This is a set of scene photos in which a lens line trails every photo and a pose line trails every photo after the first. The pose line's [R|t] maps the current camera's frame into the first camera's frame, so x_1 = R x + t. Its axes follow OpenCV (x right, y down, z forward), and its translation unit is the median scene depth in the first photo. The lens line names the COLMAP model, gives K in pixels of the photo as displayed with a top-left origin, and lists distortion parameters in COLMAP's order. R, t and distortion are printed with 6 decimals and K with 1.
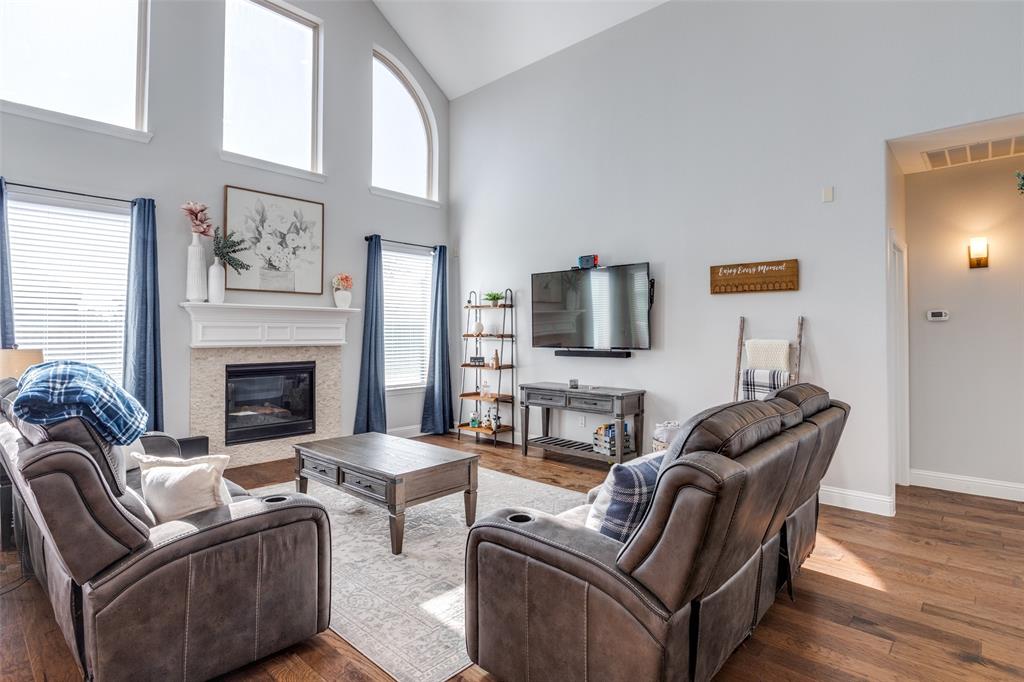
lens RADIAL K [[520.3, 0, 510.2], [0, 520.3, 322.7], [0, 0, 1]] dist [-0.015656, -0.000132]
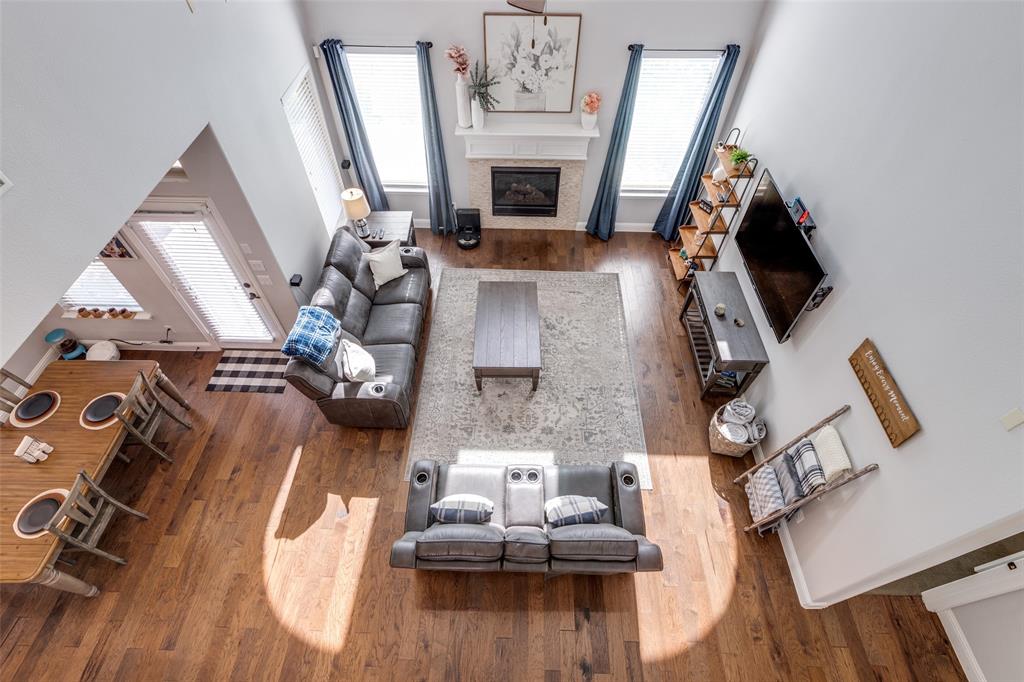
lens RADIAL K [[478.6, 0, 512.0], [0, 478.6, 341.0], [0, 0, 1]] dist [0.000644, -0.000094]
pose [[0.661052, 0.584434, -0.470582, 0.337903], [0.010089, 0.620178, 0.784396, -0.602966], [0.750272, -0.523275, 0.404074, 0.283368]]
